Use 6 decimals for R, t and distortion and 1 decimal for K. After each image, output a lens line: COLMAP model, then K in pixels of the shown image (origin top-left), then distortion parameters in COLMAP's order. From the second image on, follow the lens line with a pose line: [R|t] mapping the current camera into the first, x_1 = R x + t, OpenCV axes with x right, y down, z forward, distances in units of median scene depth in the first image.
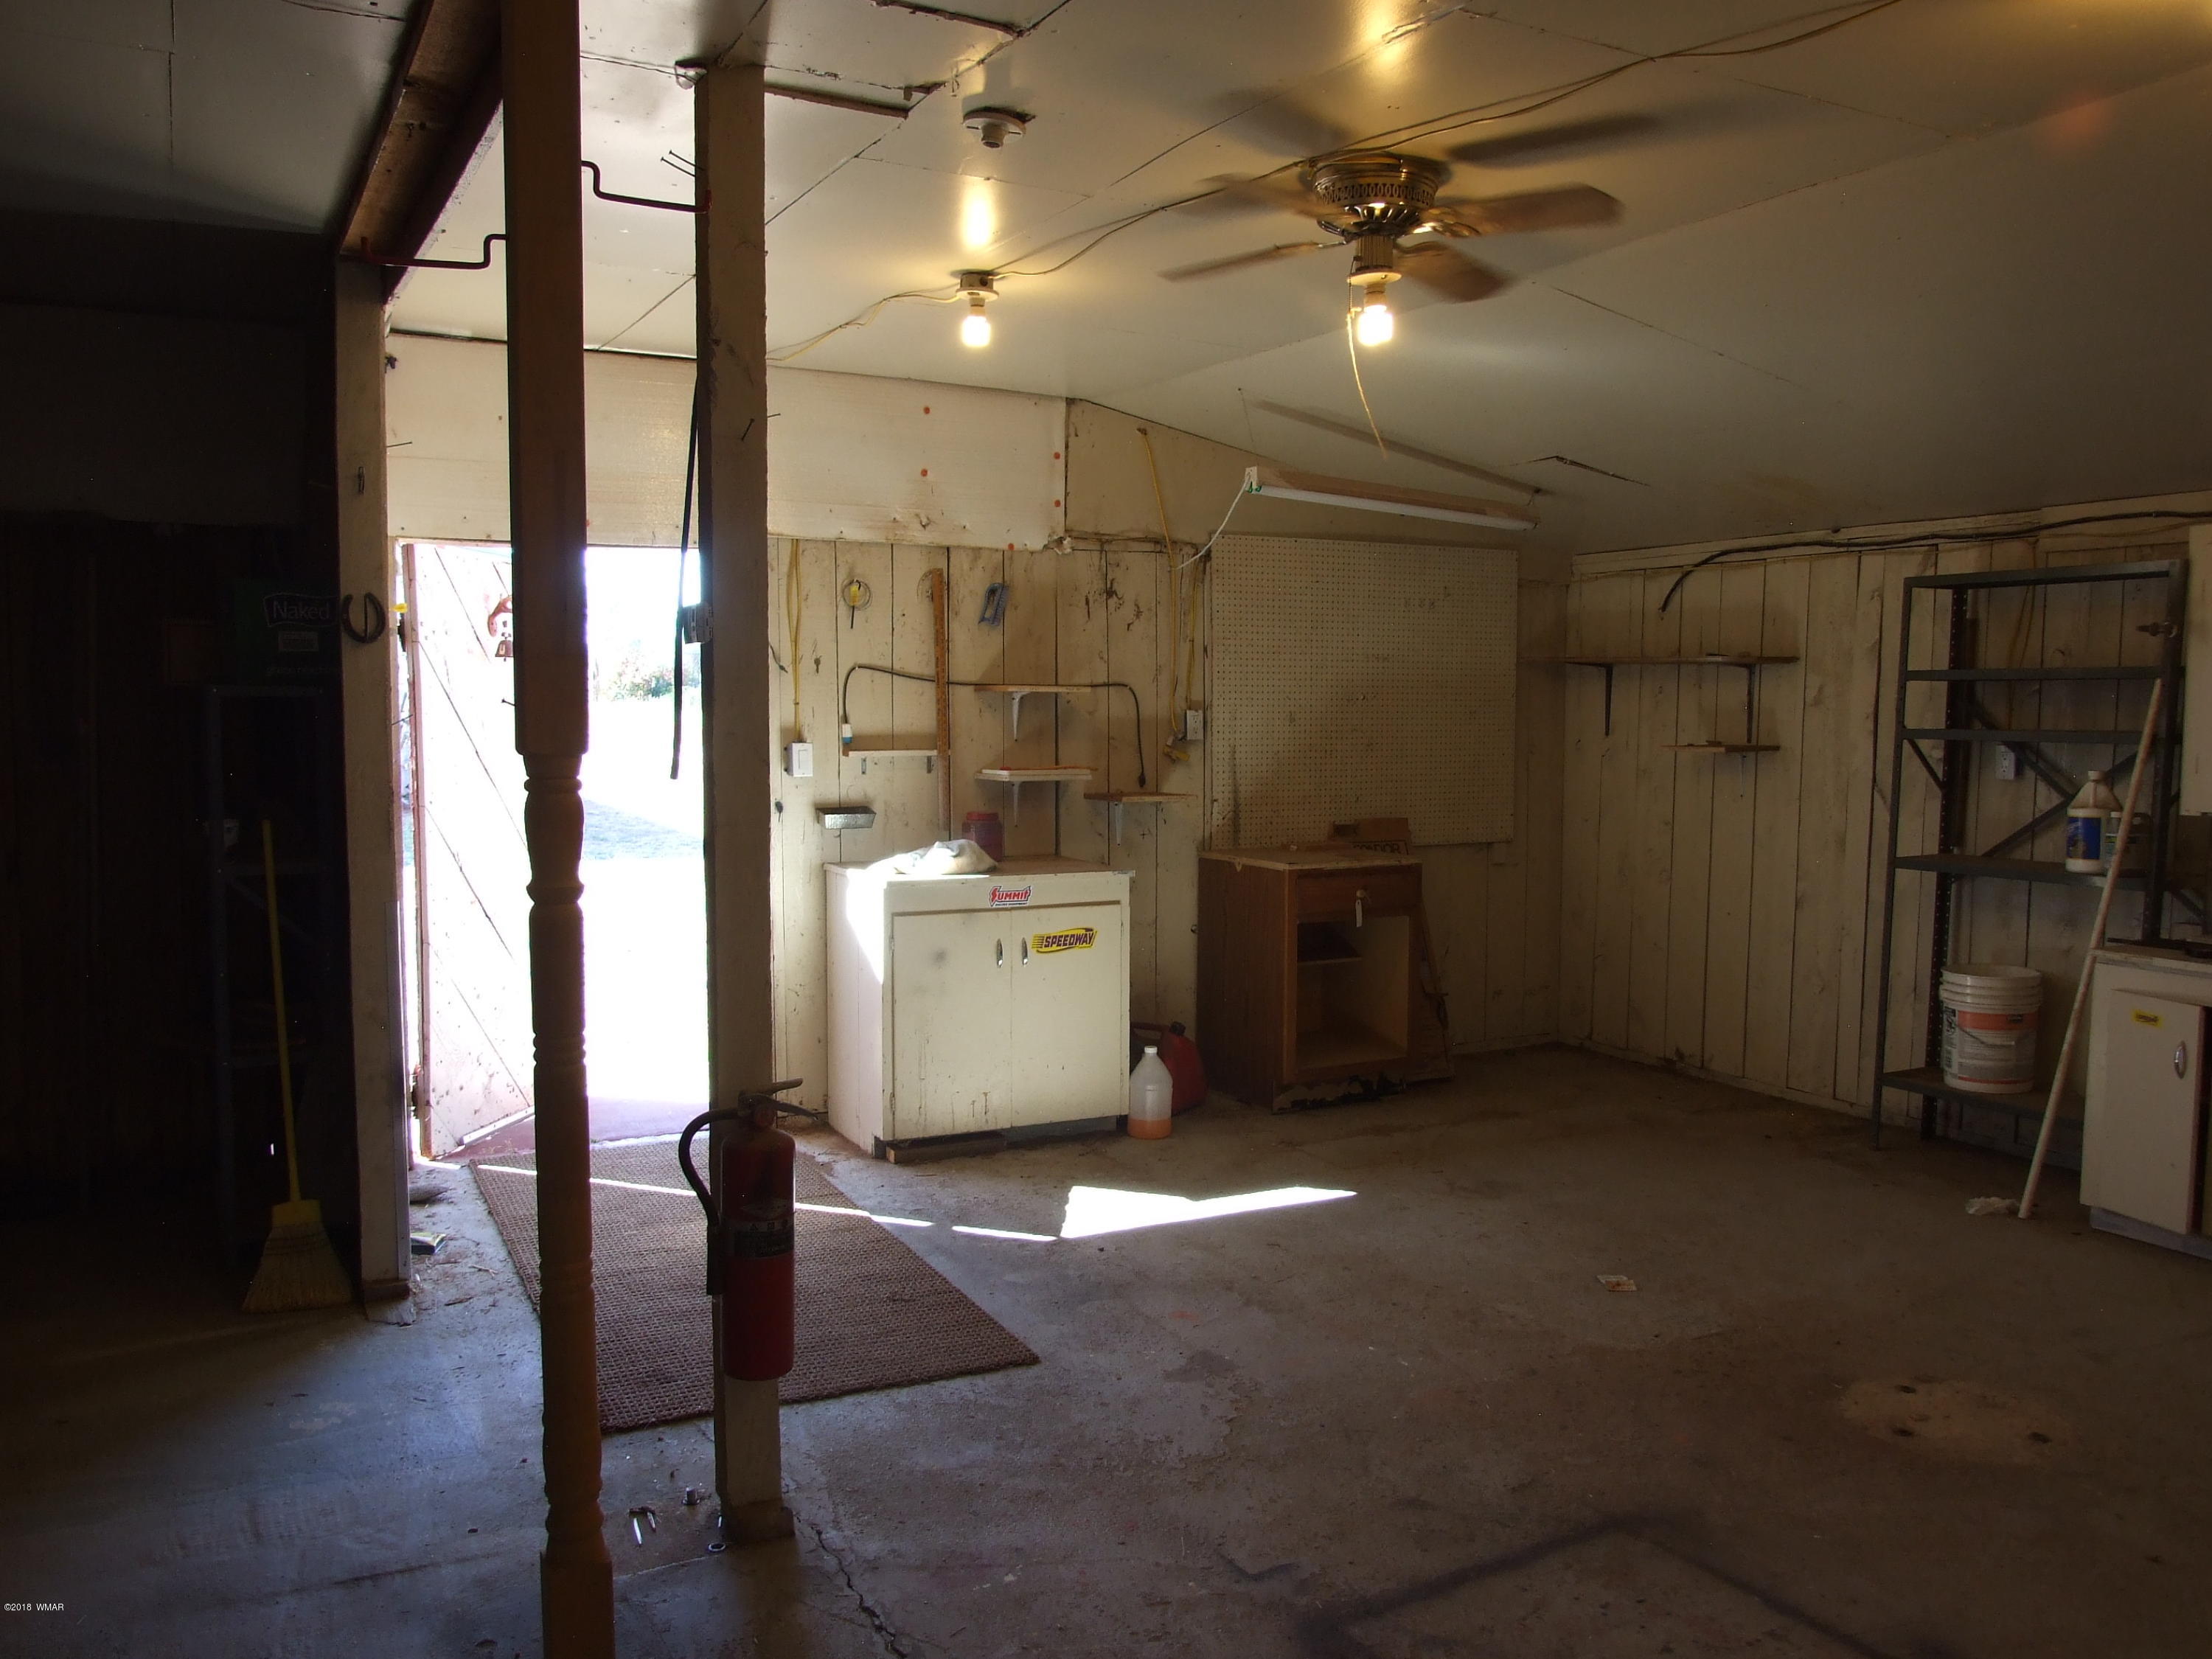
lens RADIAL K [[1766.2, 0, 1116.8], [0, 1766.2, 837.1], [0, 0, 1]] dist [-0.059670, 0.055821]
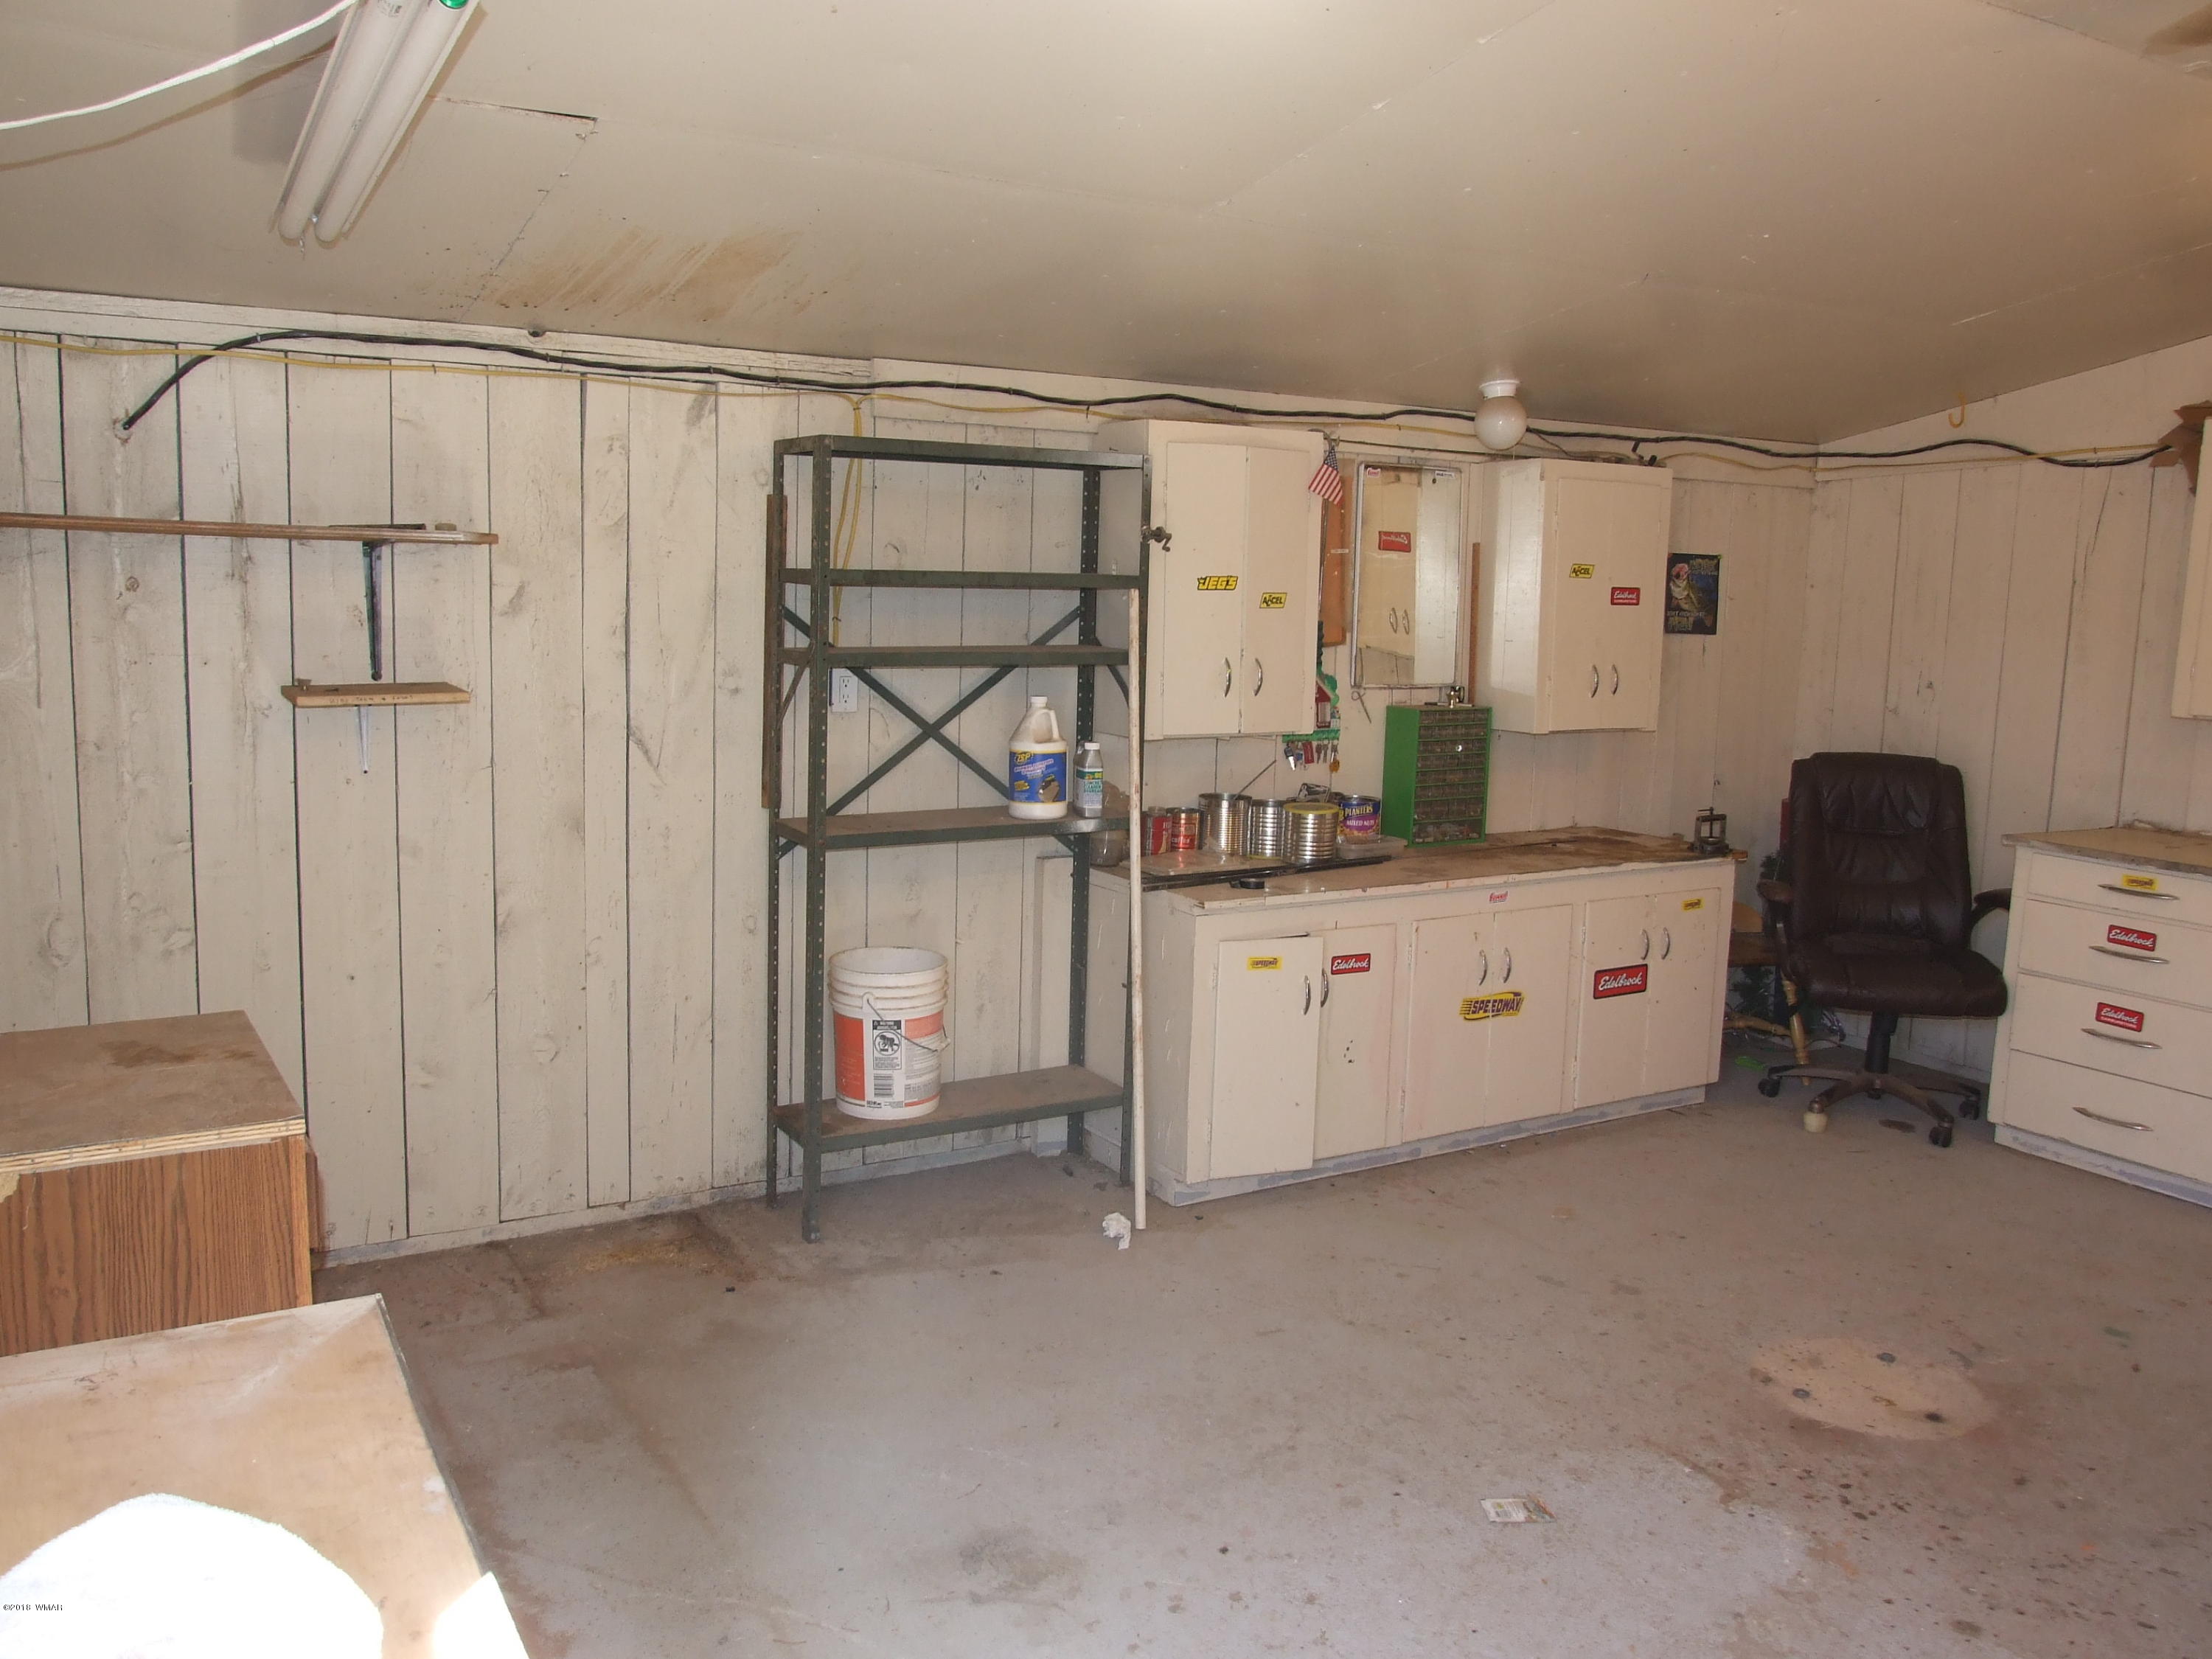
lens RADIAL K [[1766.2, 0, 1103.2], [0, 1766.2, 827.5], [0, 0, 1]] dist [-0.059670, 0.055821]
pose [[-0.053406, -0.148078, 0.987533, -0.262060], [0.053195, 0.987118, 0.150893, -0.092224], [-0.997155, 0.060590, -0.044841, 0.909836]]
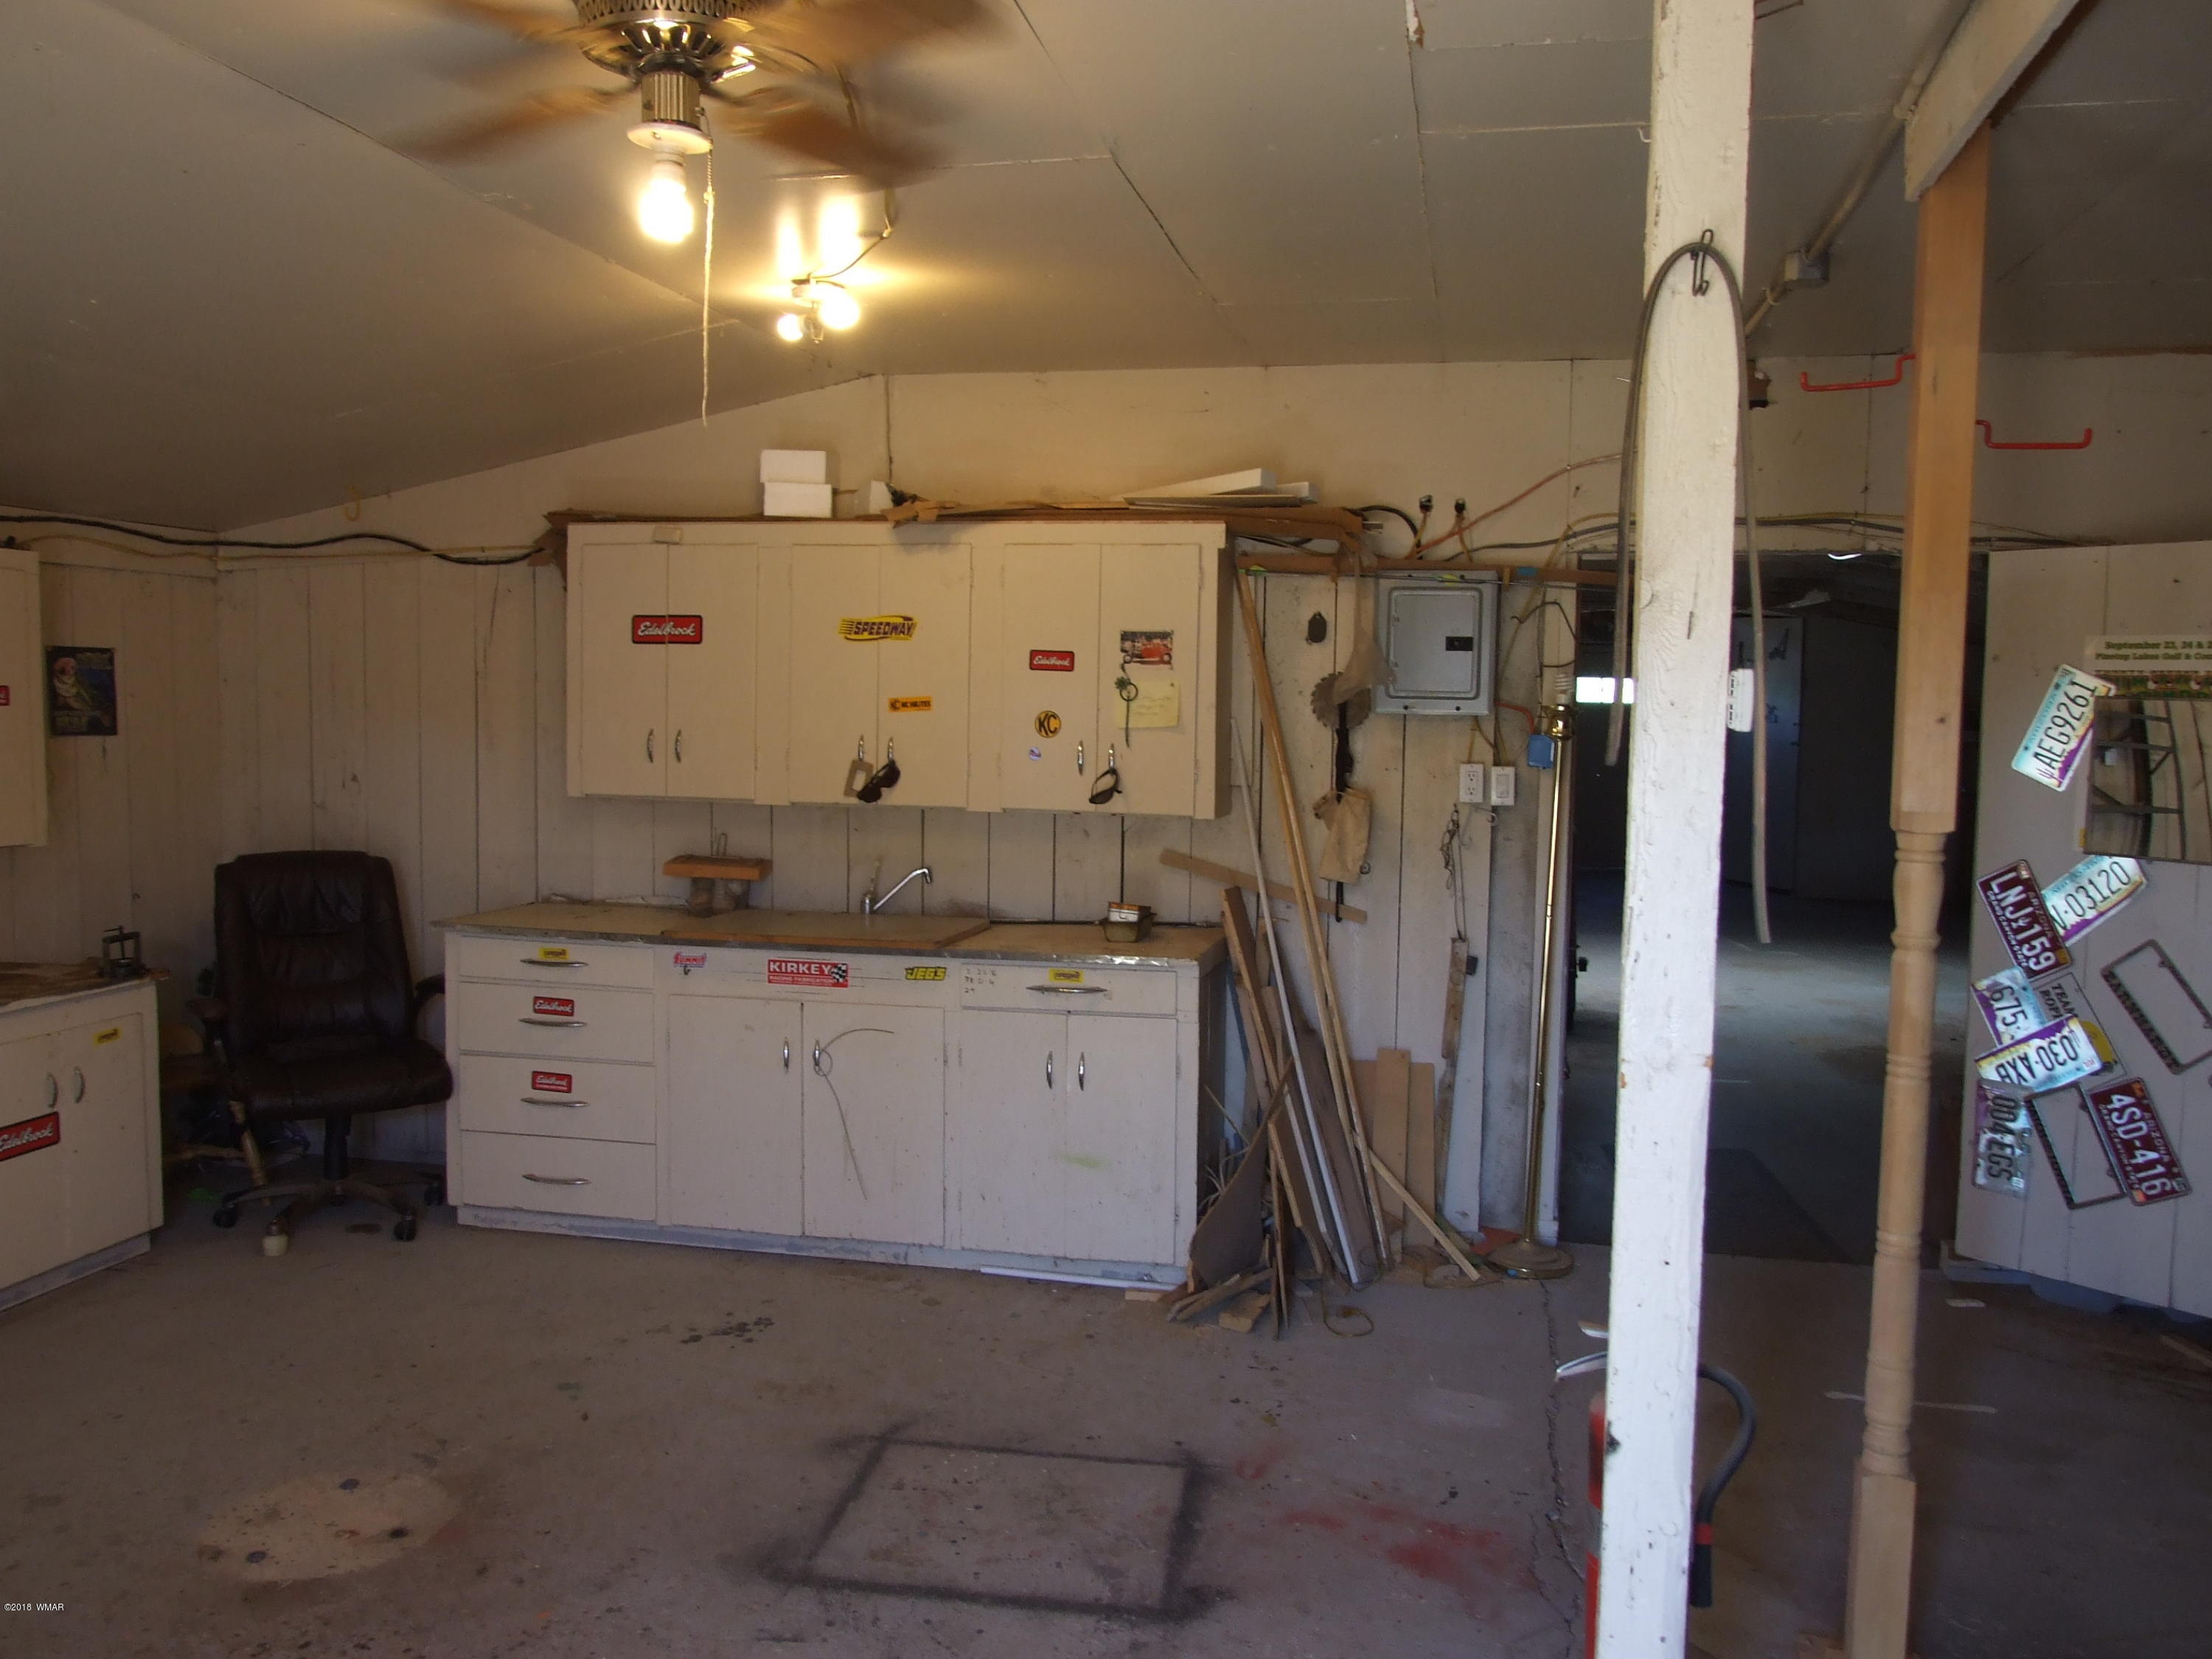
lens RADIAL K [[1766.2, 0, 1117.4], [0, 1766.2, 823.1], [0, 0, 1]] dist [-0.059670, 0.055821]
pose [[-0.770424, -0.061964, 0.634514, -0.254506], [0.031448, 0.990360, 0.134899, -0.091635], [-0.636756, 0.123884, -0.761048, 0.870869]]
